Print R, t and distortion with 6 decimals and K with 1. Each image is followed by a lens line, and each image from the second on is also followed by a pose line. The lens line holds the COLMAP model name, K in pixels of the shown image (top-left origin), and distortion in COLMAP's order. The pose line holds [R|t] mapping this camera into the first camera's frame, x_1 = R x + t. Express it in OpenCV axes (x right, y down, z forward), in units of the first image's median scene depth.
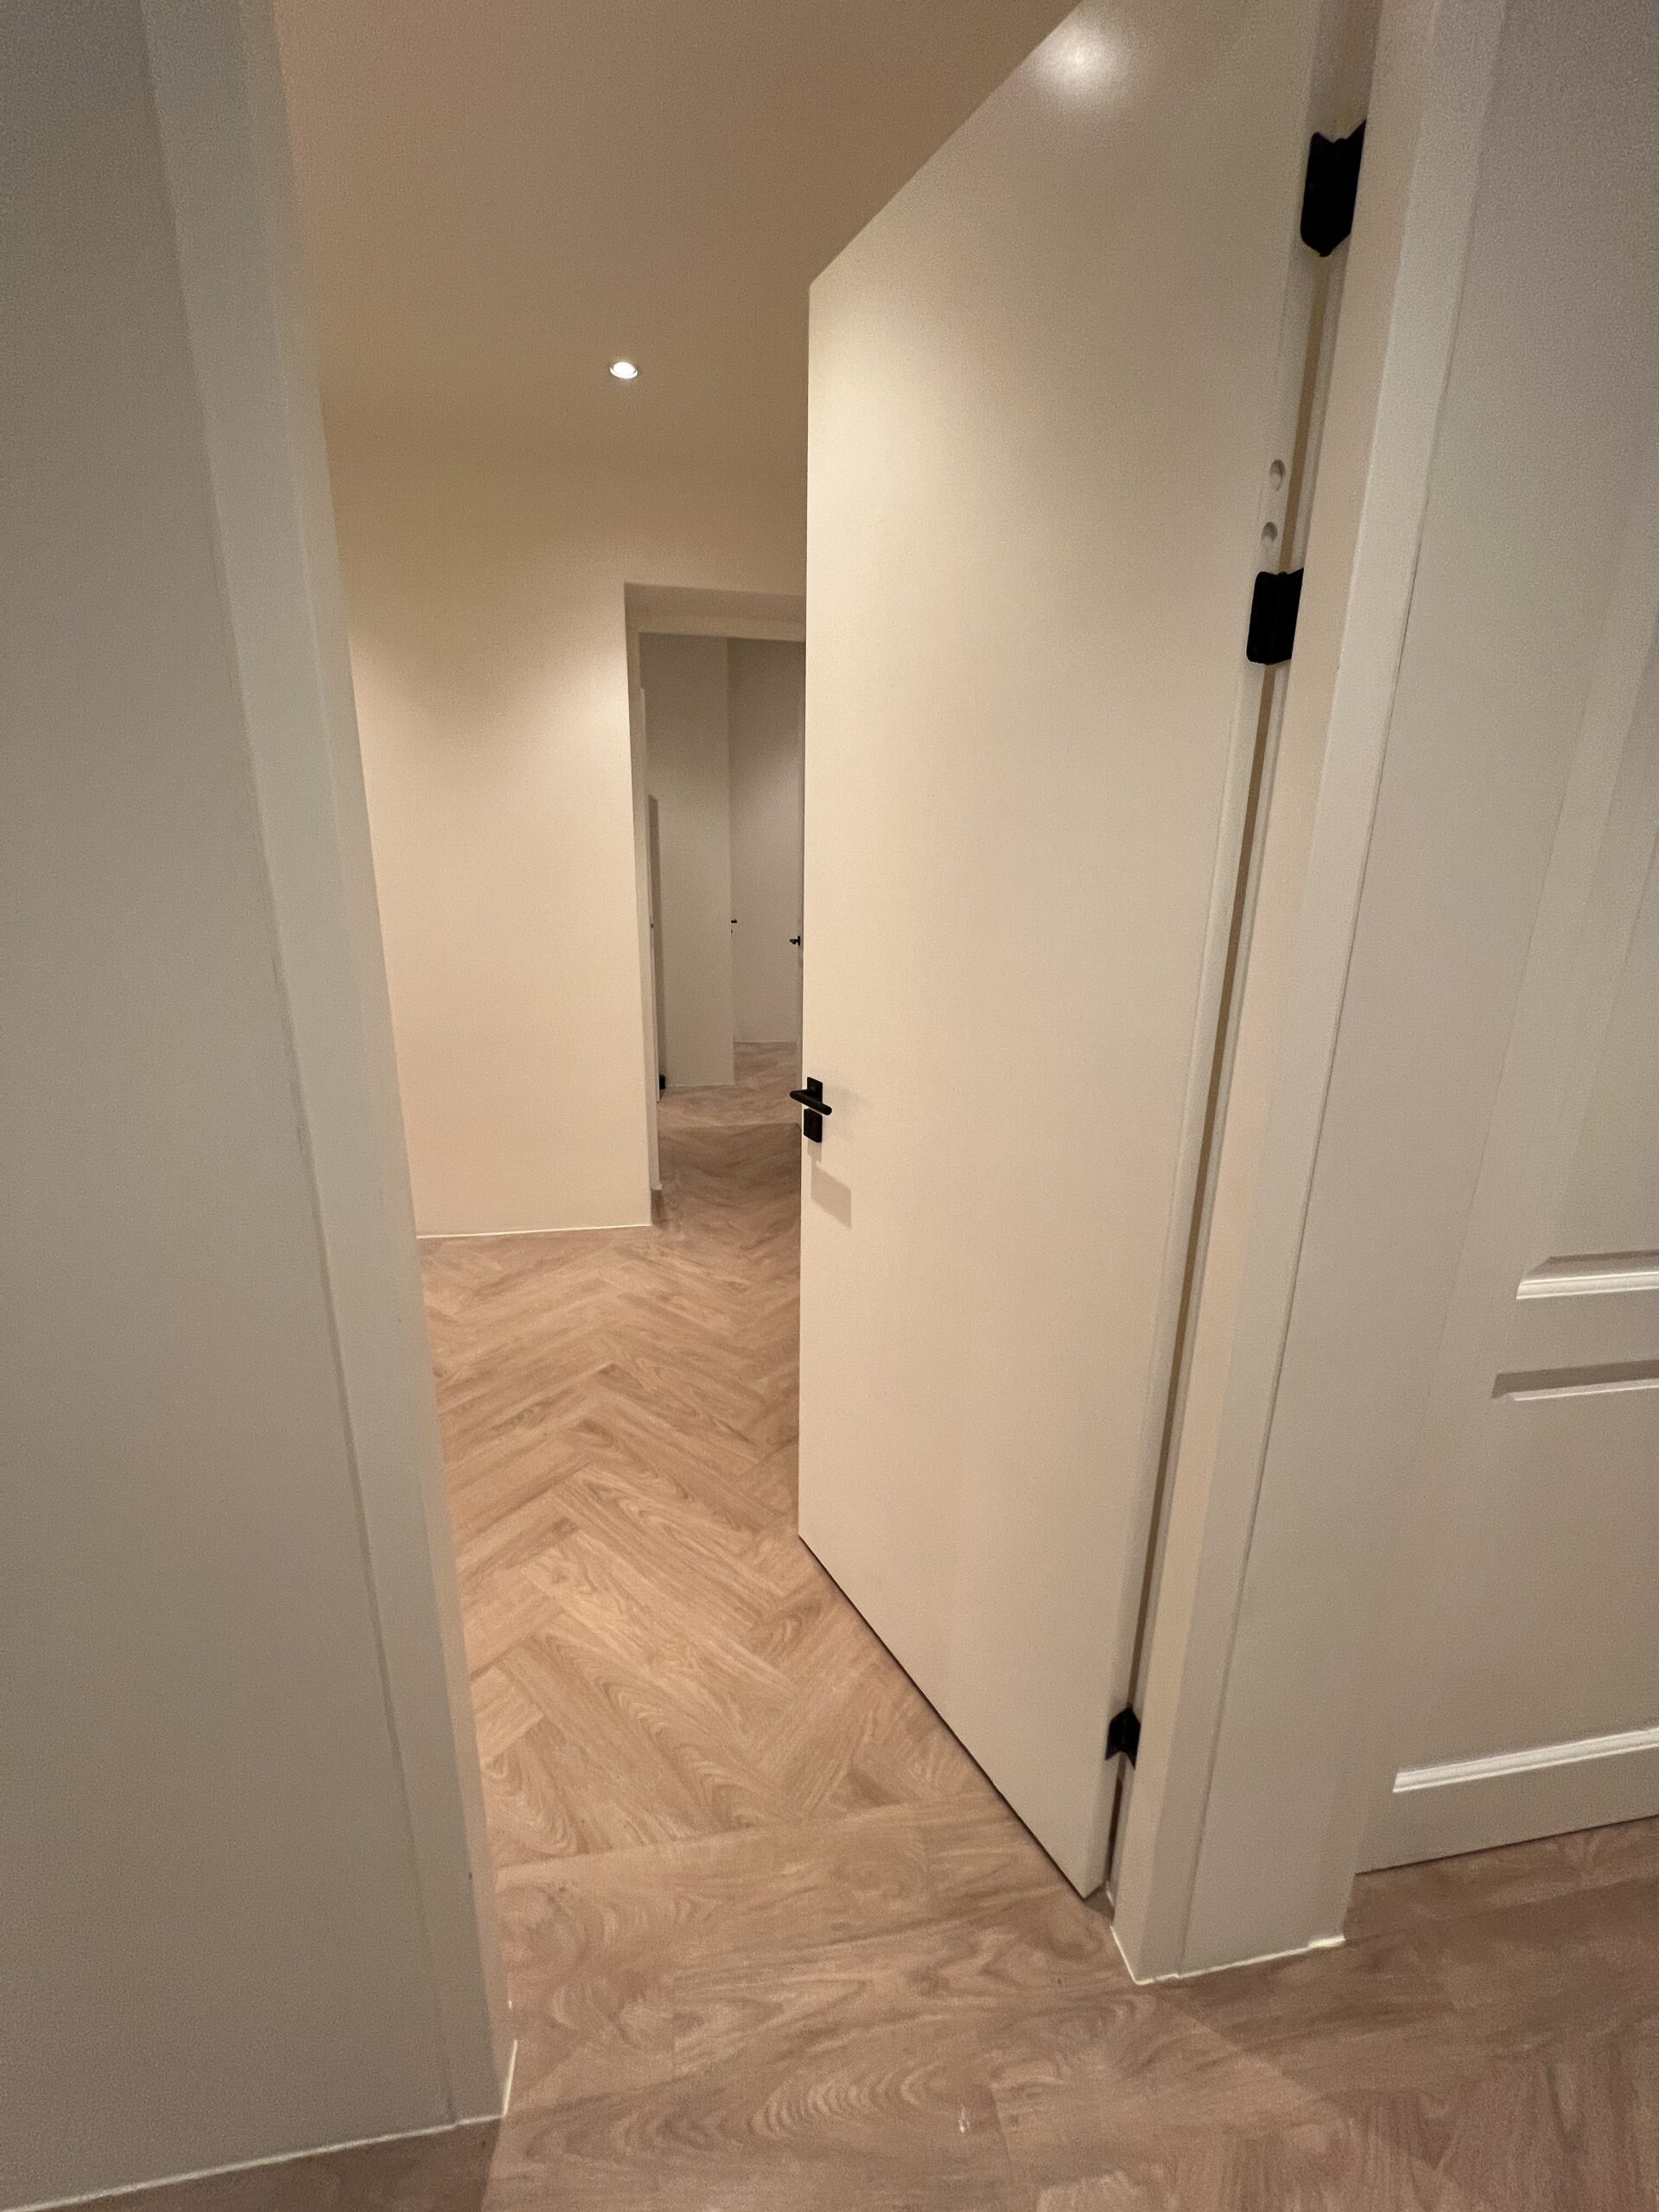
lens RADIAL K [[890.9, 0, 829.5], [0, 890.9, 1106.0], [0, 0, 1]] dist [0.002182, -0.000017]
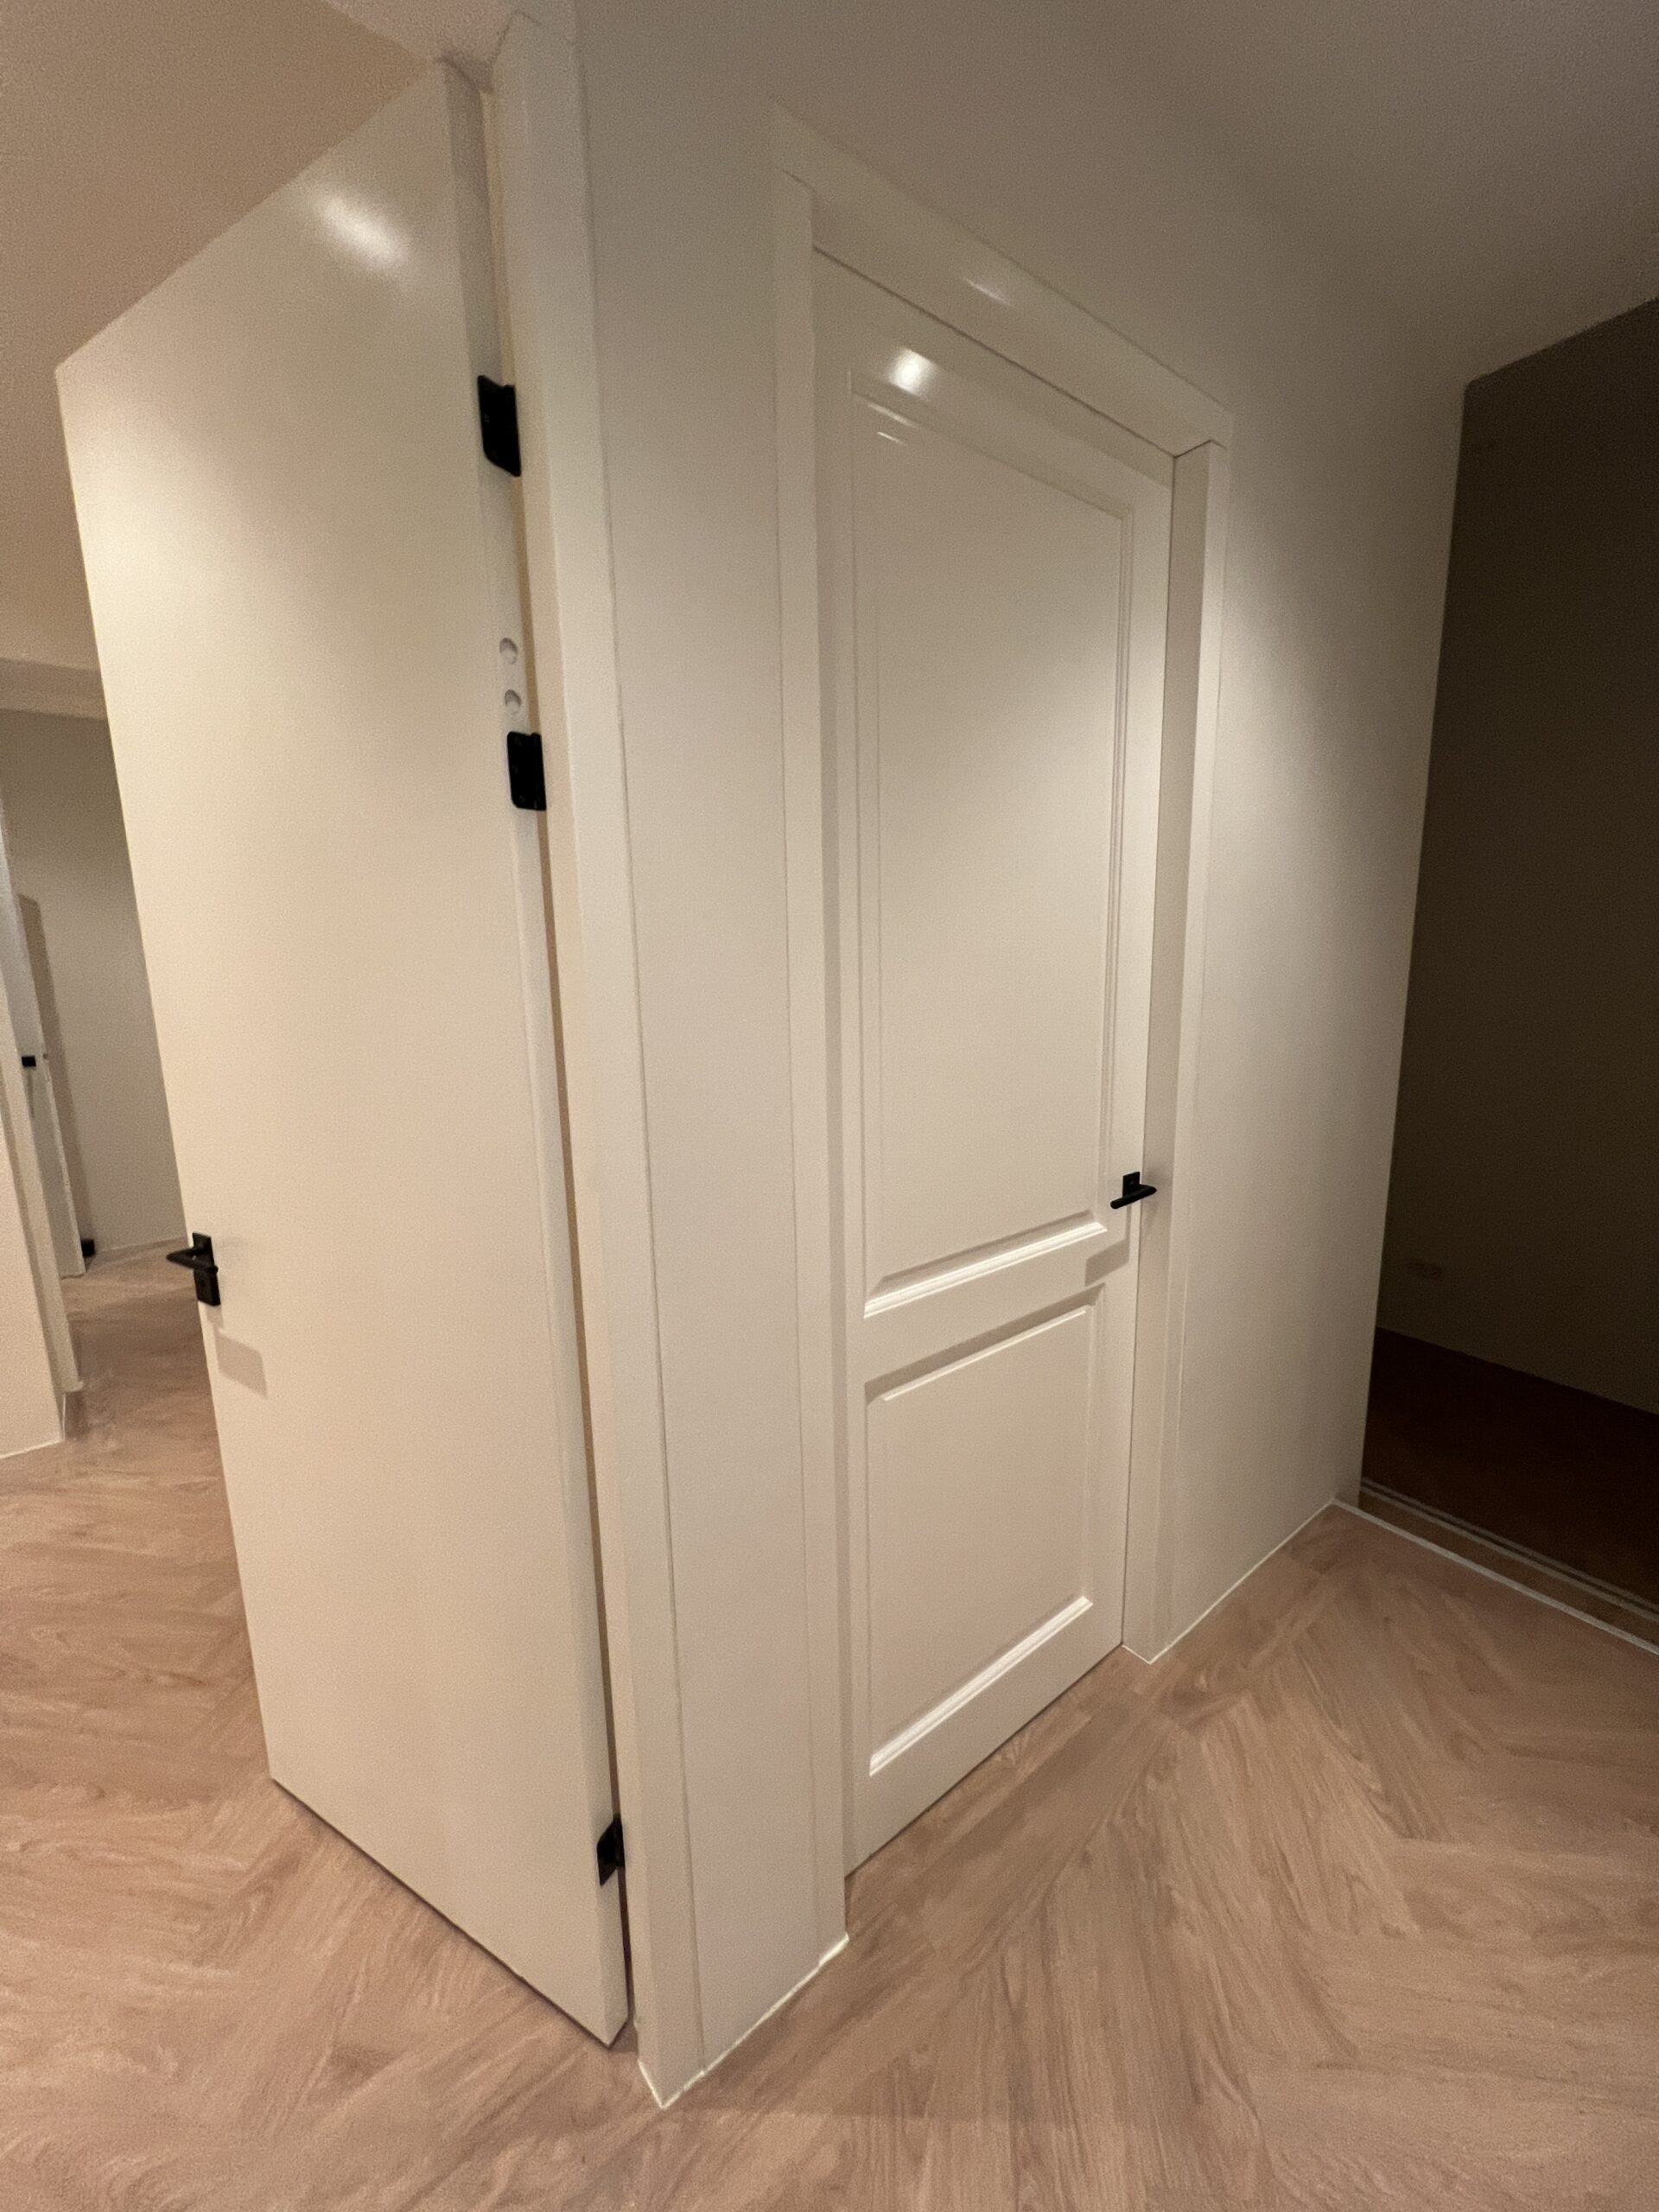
lens RADIAL K [[888.1, 0, 829.5], [0, 888.1, 1106.0], [0, 0, 1]] dist [0.003369, 0.000486]
pose [[0.877525, -0.121602, 0.463857, 0.134522], [0.163940, 0.985104, -0.051893, -0.008330], [-0.450637, 0.121582, 0.884389, -0.053012]]
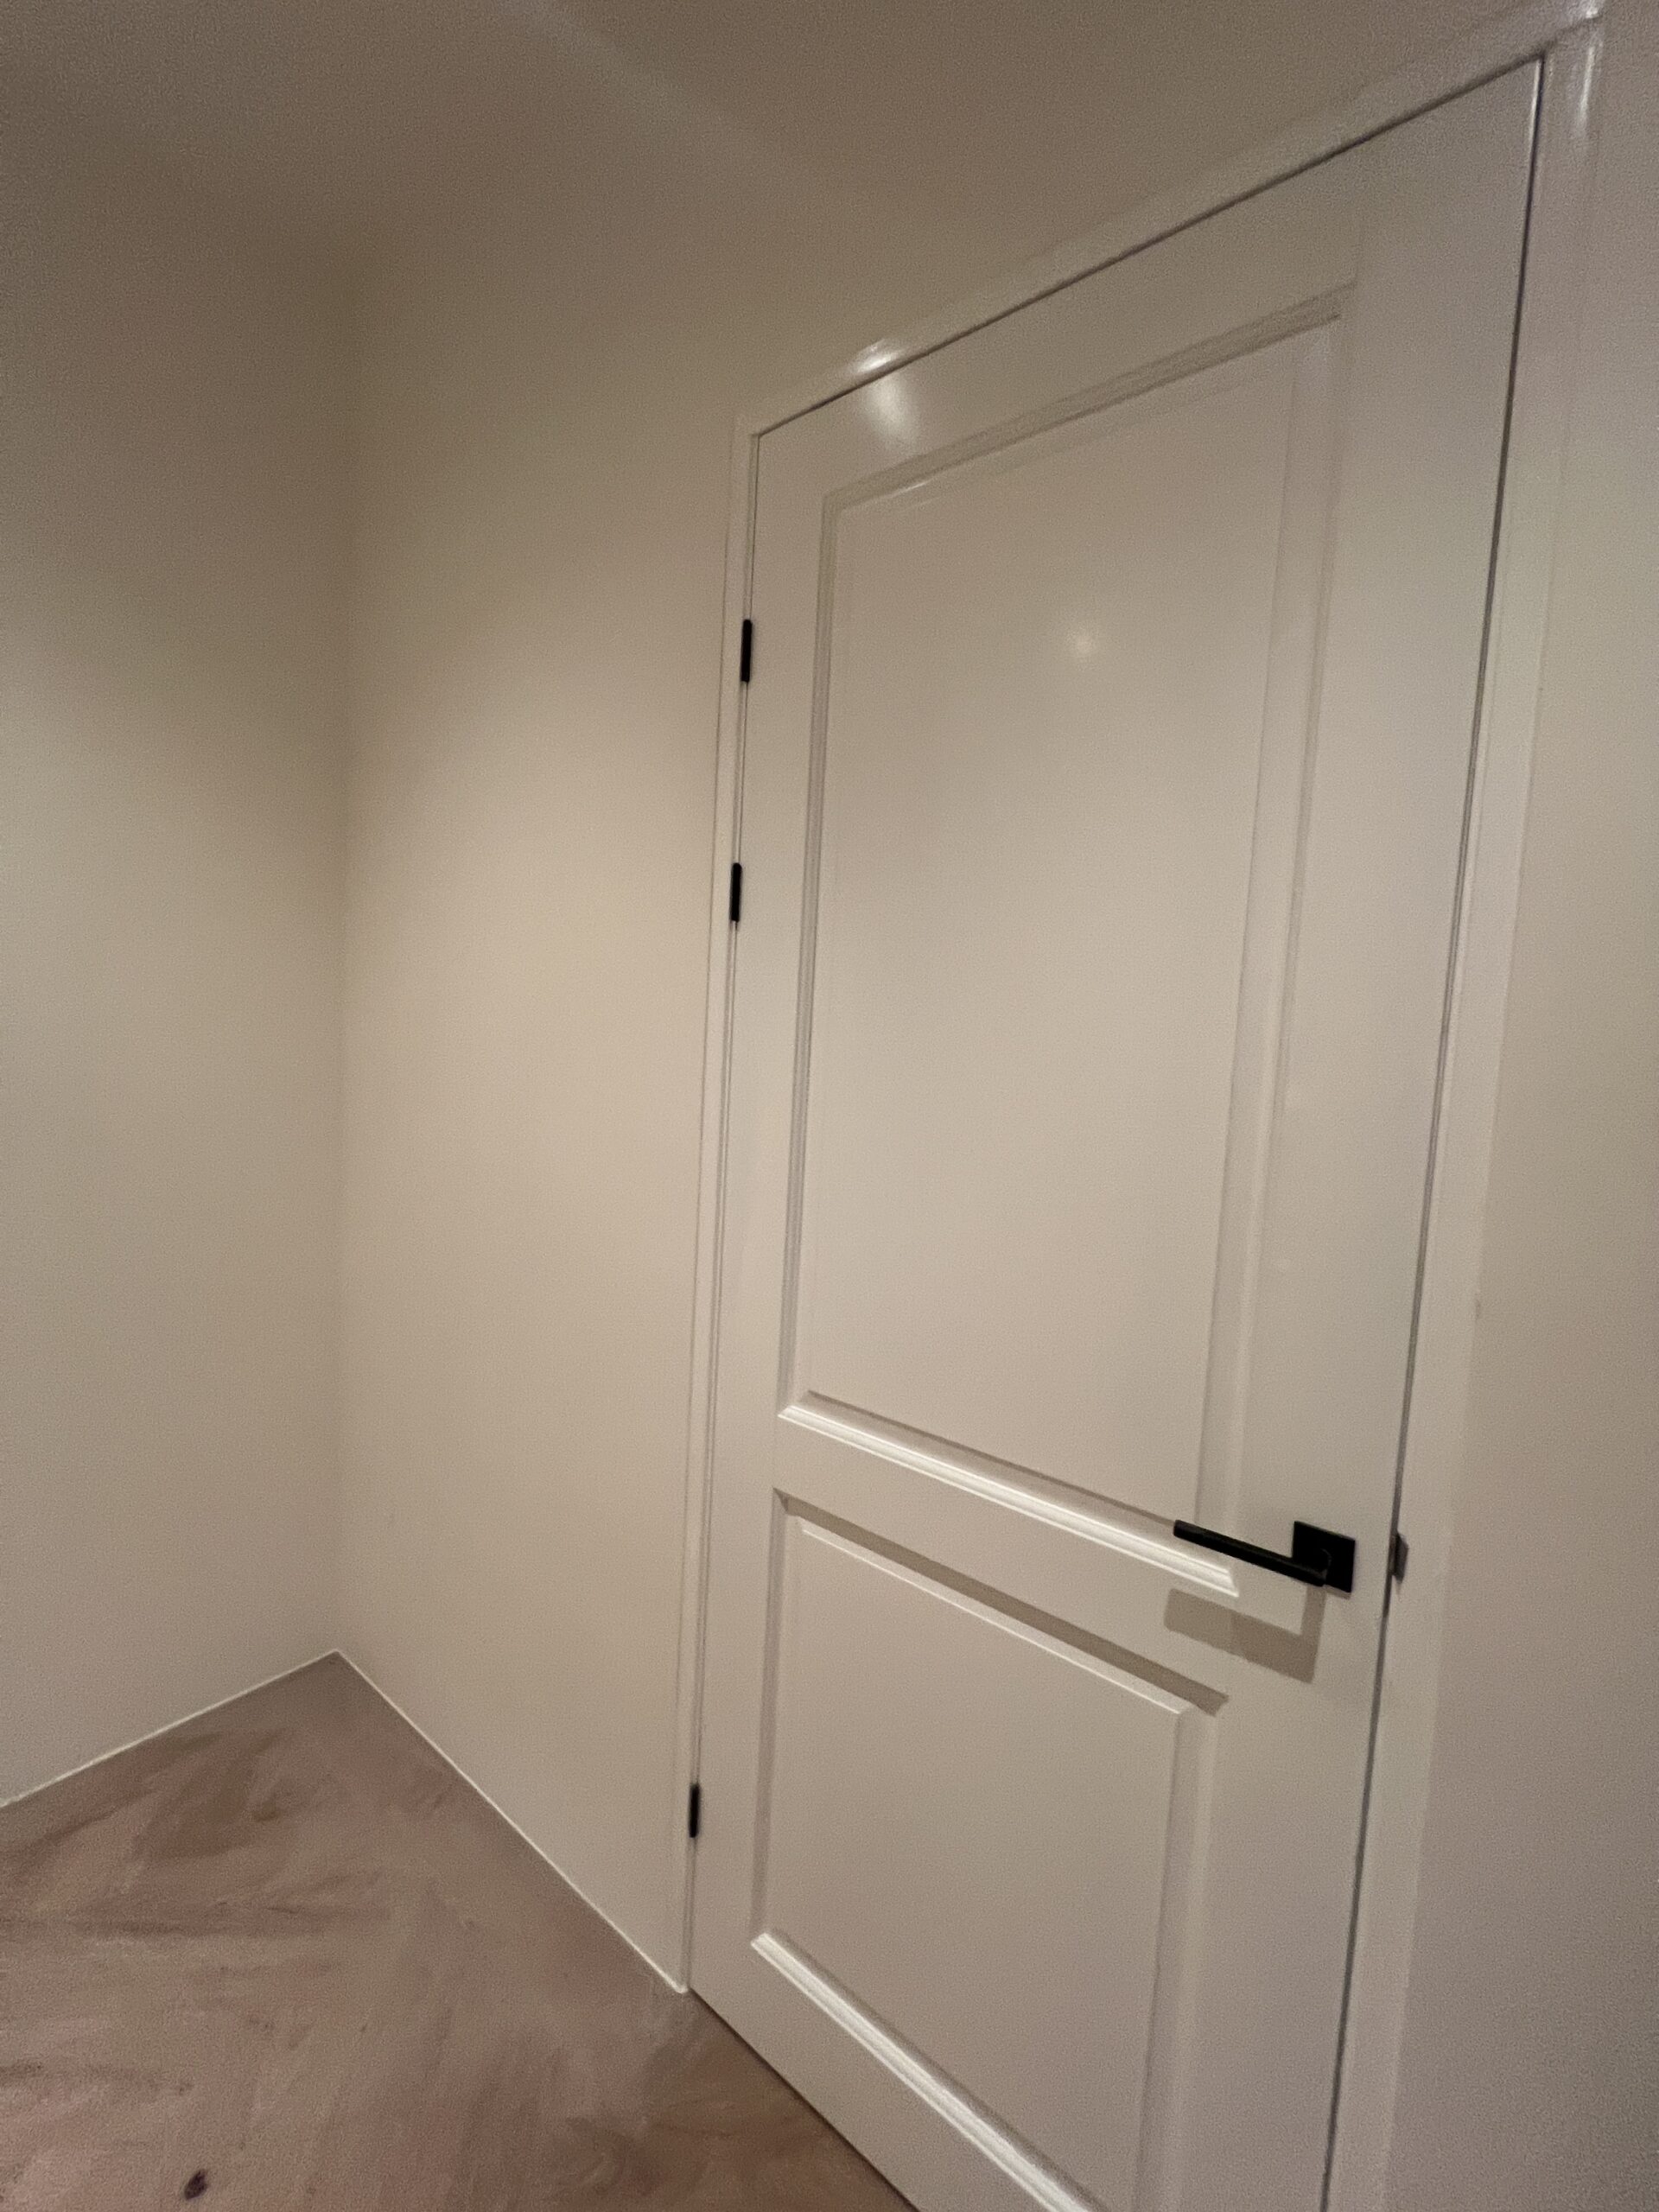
lens RADIAL K [[890.9, 0, 829.5], [0, 890.9, 1106.0], [0, 0, 1]] dist [0.002182, -0.000017]
pose [[0.682351, 0.072383, -0.727432, 1.071223], [-0.235085, 0.963956, -0.124598, -0.028100], [0.692194, 0.256028, 0.674772, 0.110832]]
